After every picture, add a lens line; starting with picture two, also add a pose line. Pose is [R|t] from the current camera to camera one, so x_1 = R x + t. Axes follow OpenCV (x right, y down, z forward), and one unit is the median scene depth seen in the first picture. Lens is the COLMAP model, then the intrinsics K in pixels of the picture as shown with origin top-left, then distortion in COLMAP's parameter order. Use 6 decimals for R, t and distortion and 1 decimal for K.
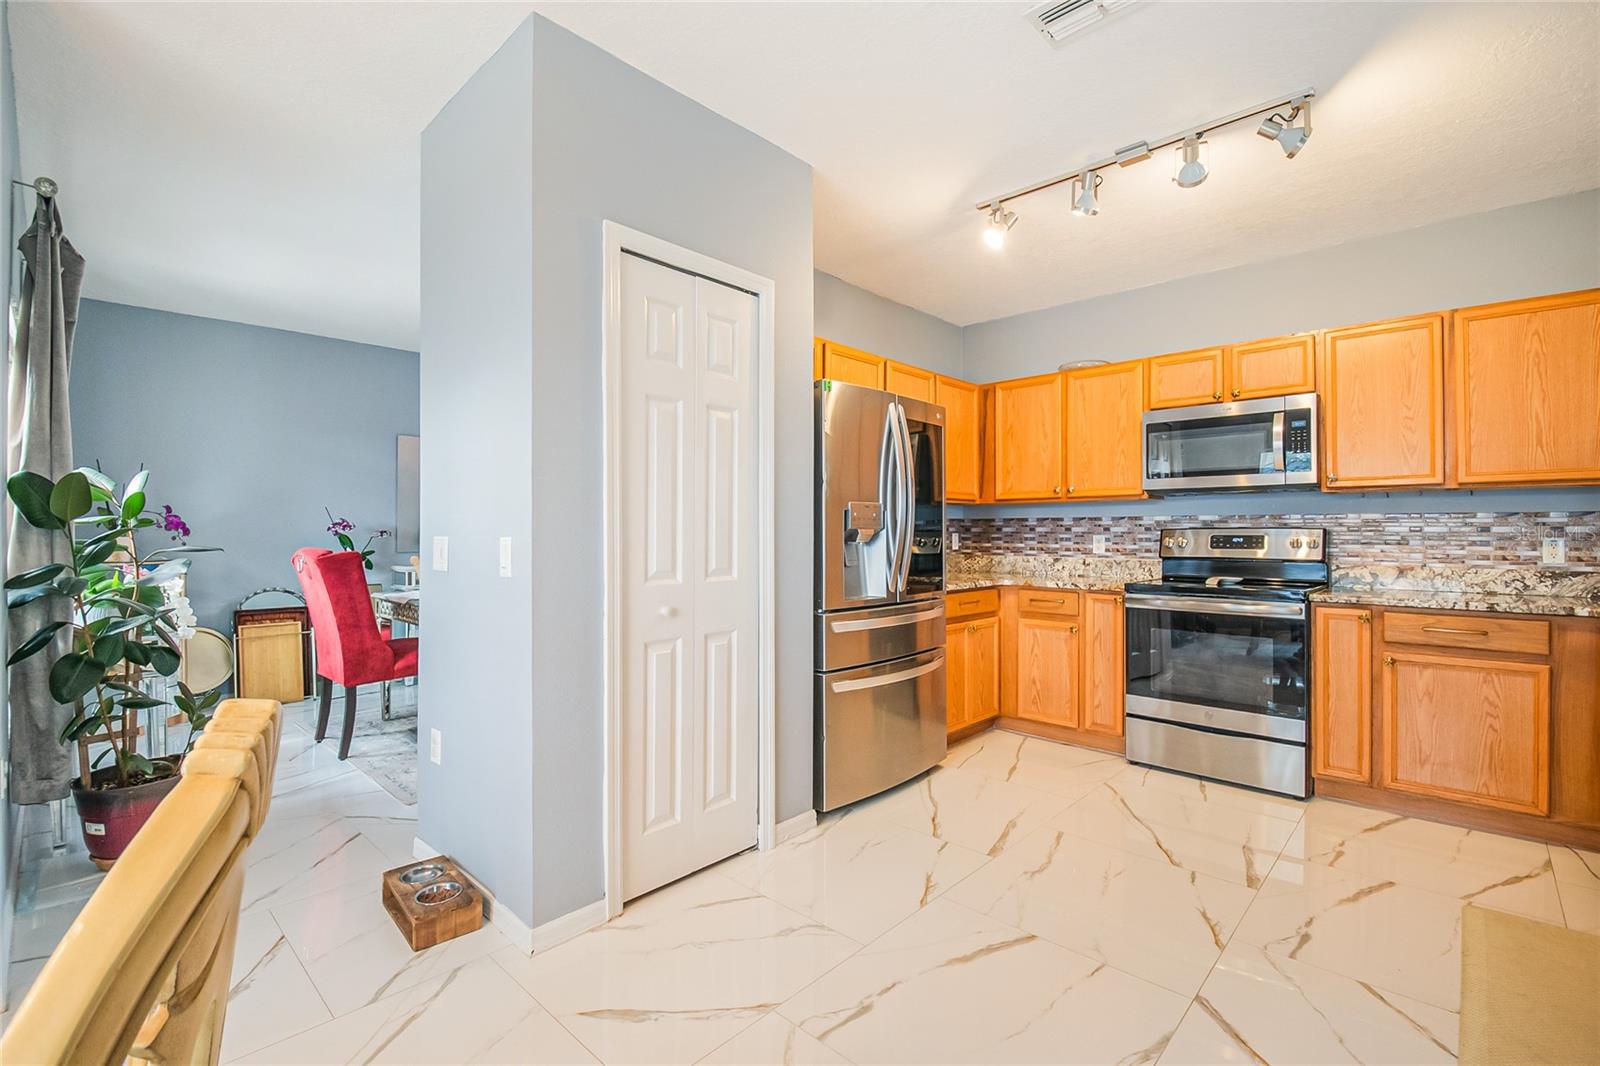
lens RADIAL K [[700.2, 0, 798.3], [0, 700.2, 530.1], [0, 0, 1]] dist [0.010166, -0.014020]
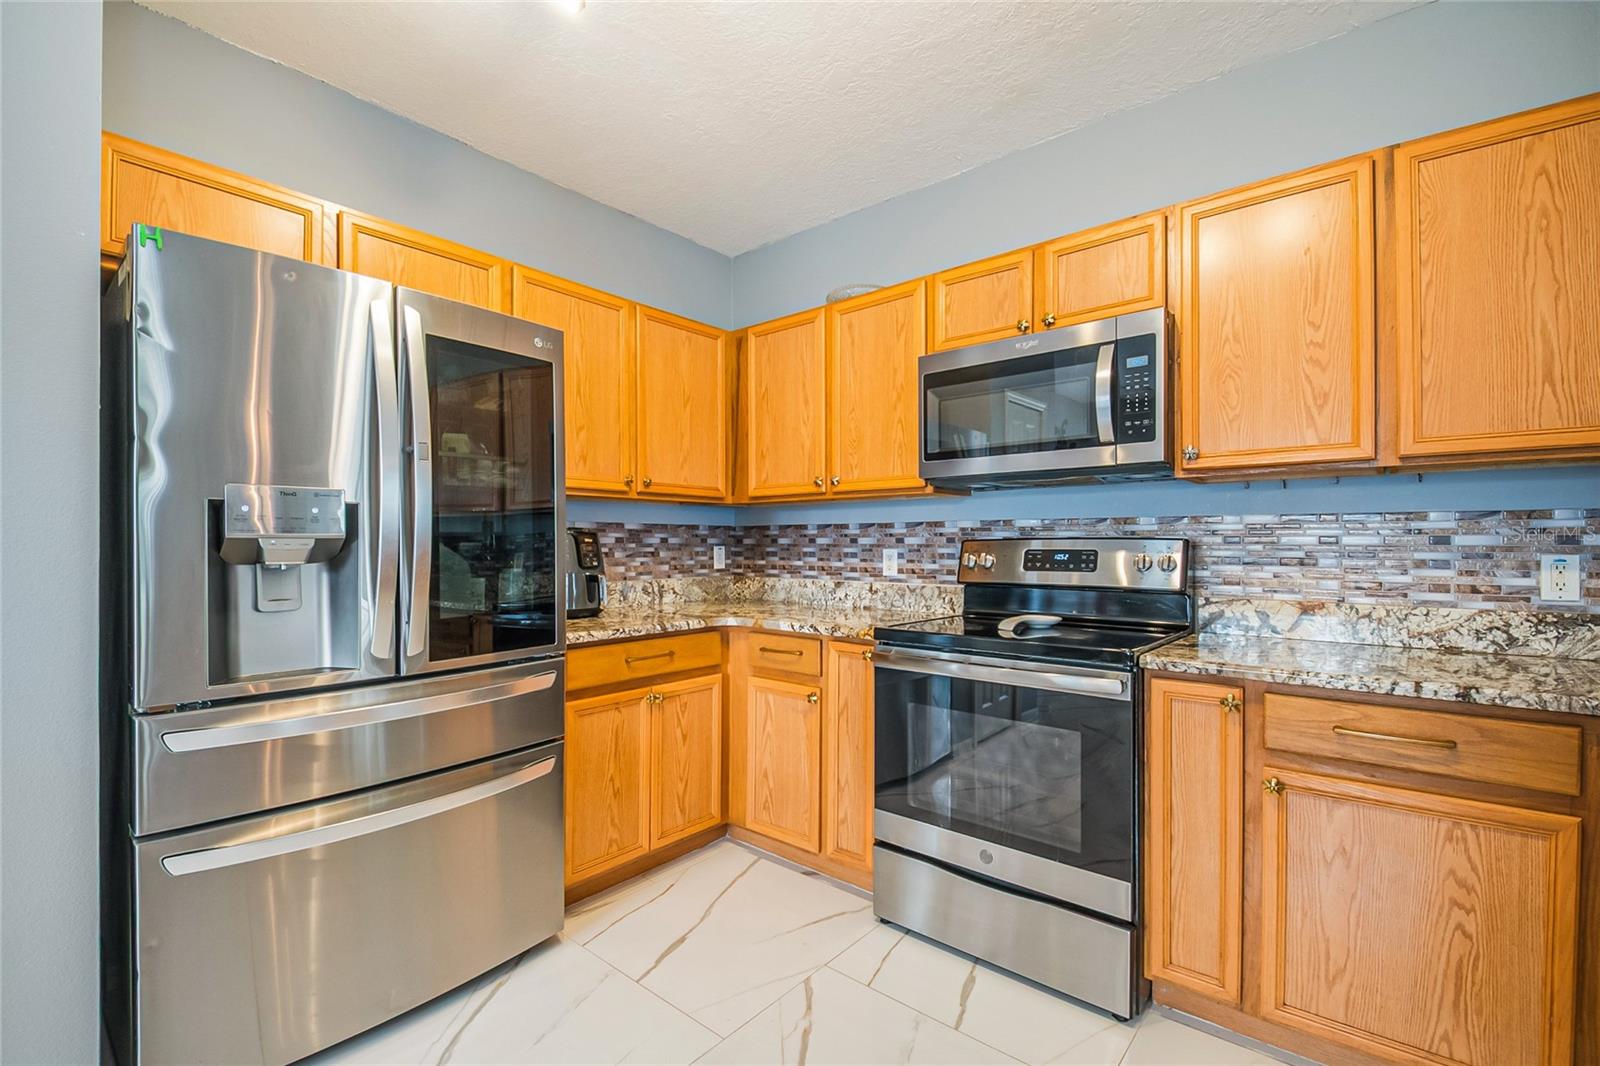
lens RADIAL K [[700.2, 0, 791.0], [0, 700.2, 548.8], [0, 0, 1]] dist [0.010166, -0.014020]
pose [[0.998682, -0.000233, 0.051323, 0.428289], [-0.000239, 0.999958, 0.009181, 0.000979], [-0.051323, -0.009182, 0.998640, 0.463920]]
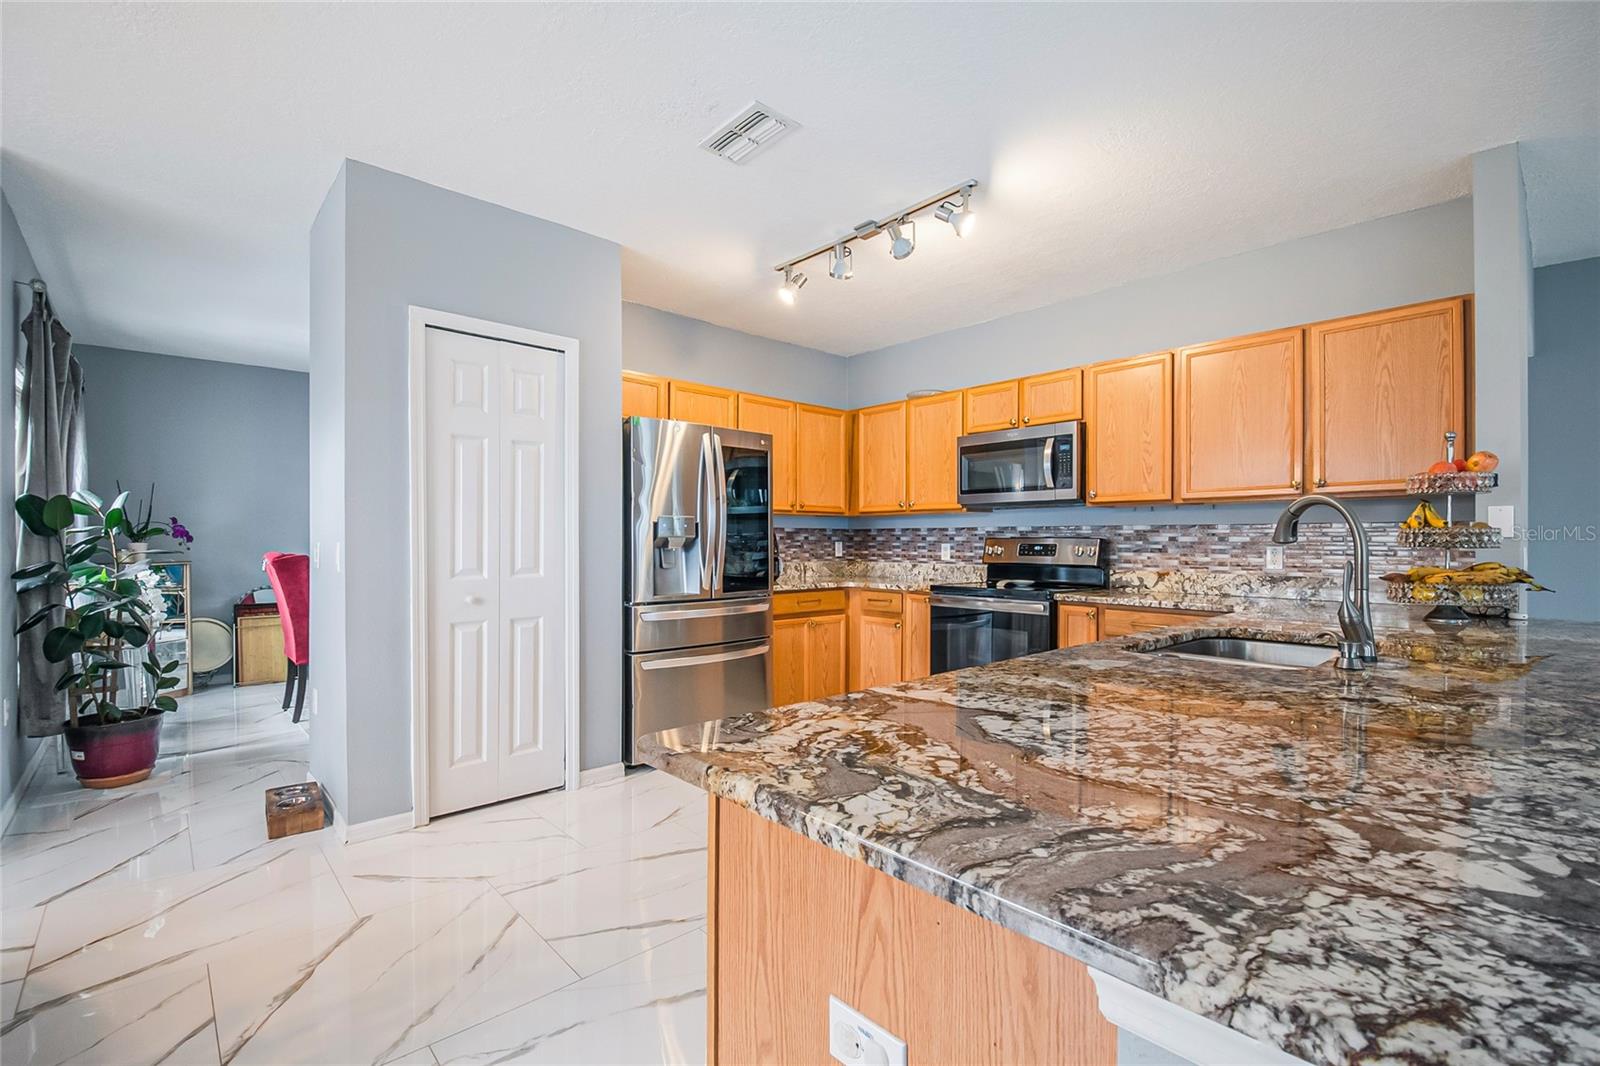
lens RADIAL K [[700.2, 0, 794.5], [0, 700.2, 546.4], [0, 0, 1]] dist [0.010166, -0.014020]
pose [[0.997204, 0.003307, -0.074657, 0.389896], [-0.002533, 0.999942, 0.010451, 0.000574], [0.074687, -0.010232, 0.997155, -0.199519]]
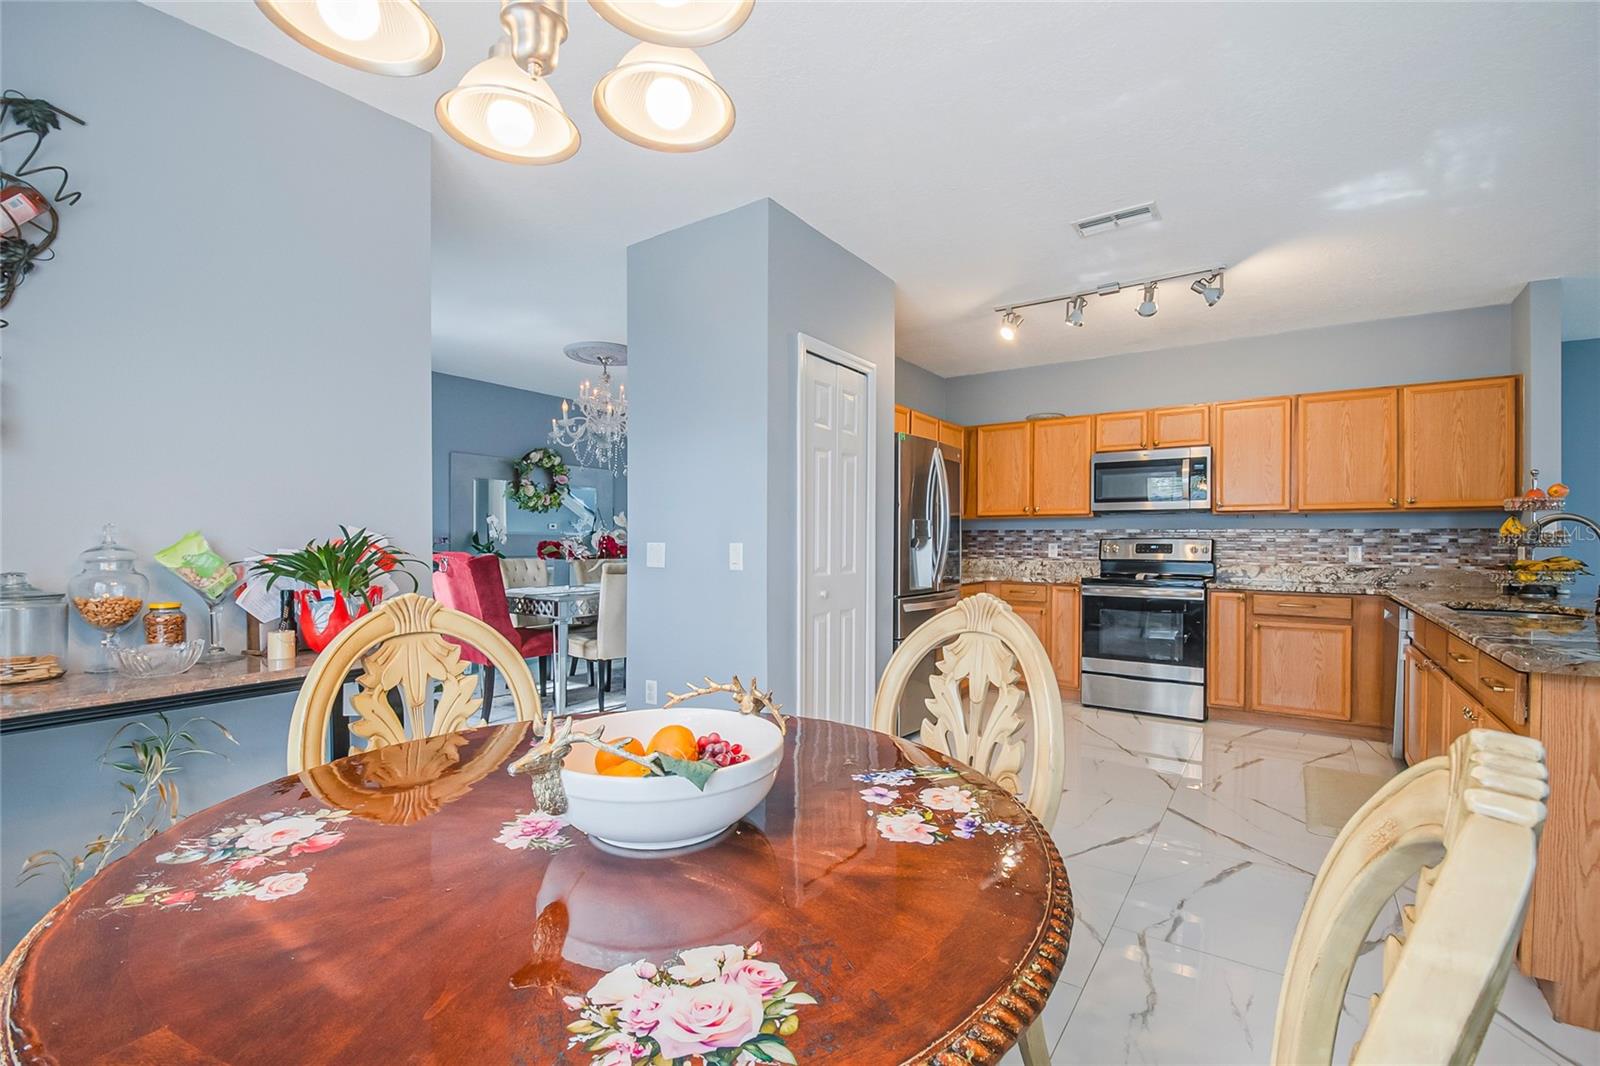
lens RADIAL K [[700.2, 0, 790.7], [0, 700.2, 546.4], [0, 0, 1]] dist [0.010166, -0.014020]
pose [[0.989812, 0.002205, 0.142360, -0.360524], [-0.003933, 0.999922, 0.011860, -0.001243], [-0.142323, -0.012299, 0.989744, -0.347937]]
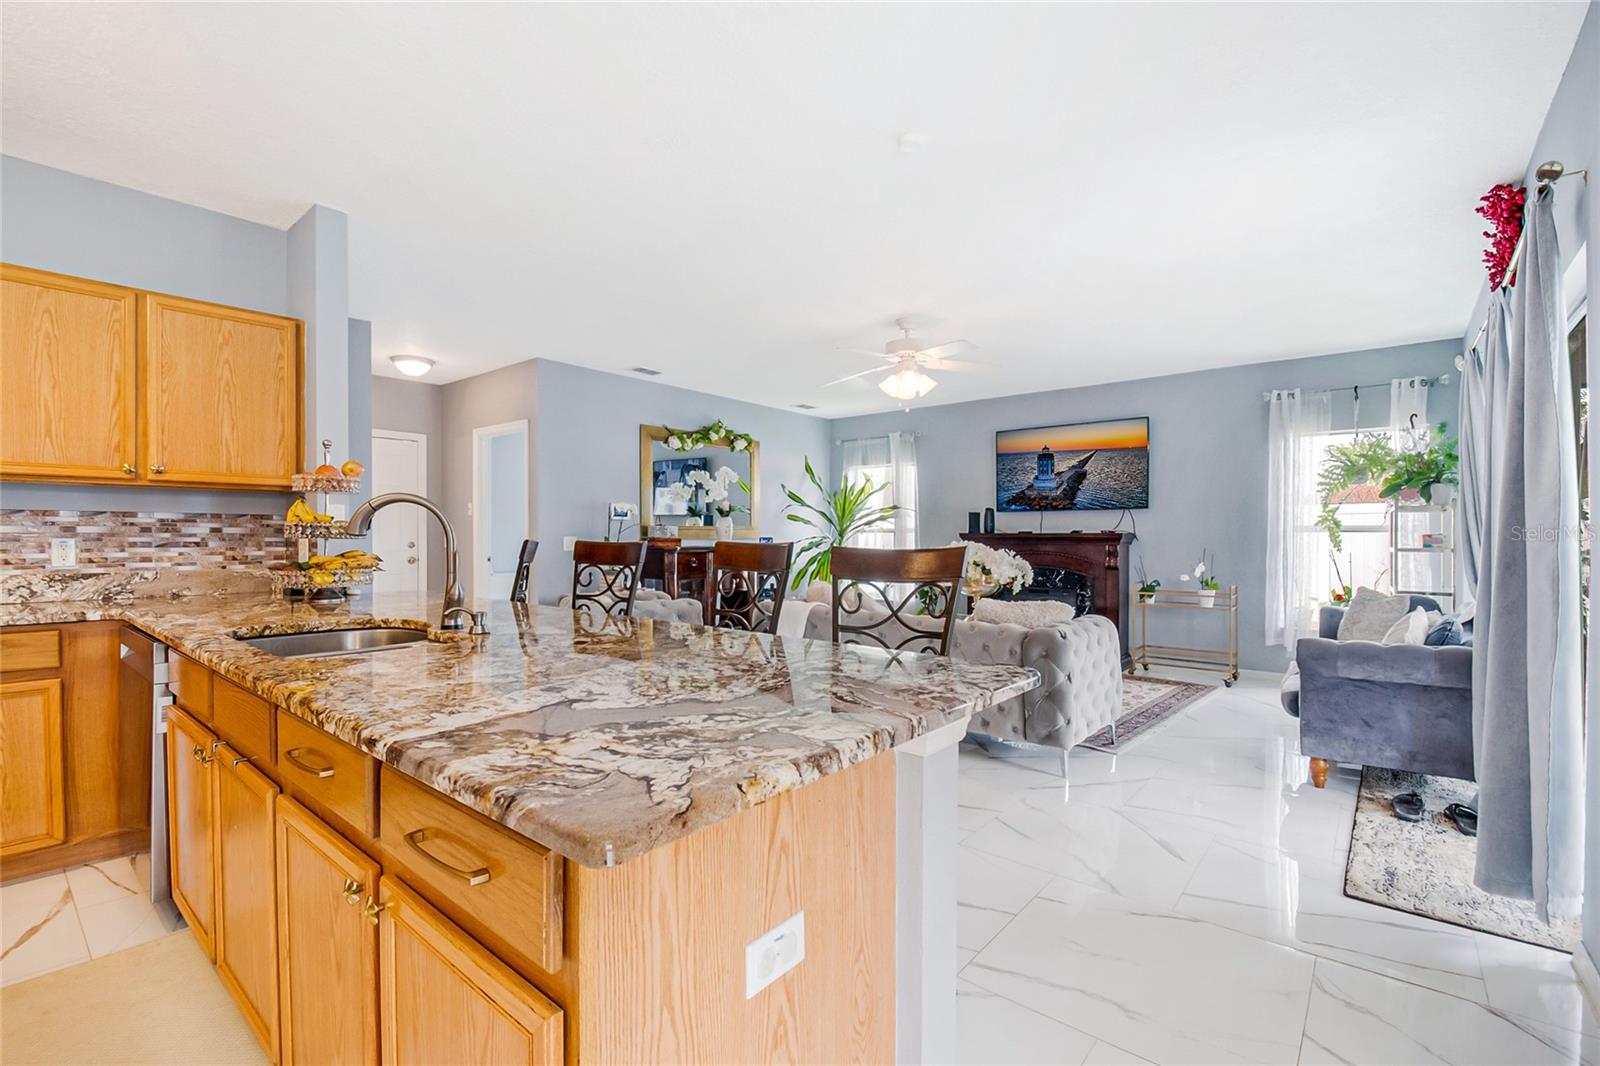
lens RADIAL K [[700.2, 0, 821.9], [0, 700.2, 541.5], [0, 0, 1]] dist [0.010166, -0.014020]
pose [[-0.083270, -0.008678, 0.996489, 0.078389], [-0.007579, 0.999939, 0.008075, -0.000007], [-0.996498, -0.006880, -0.083330, 0.068130]]
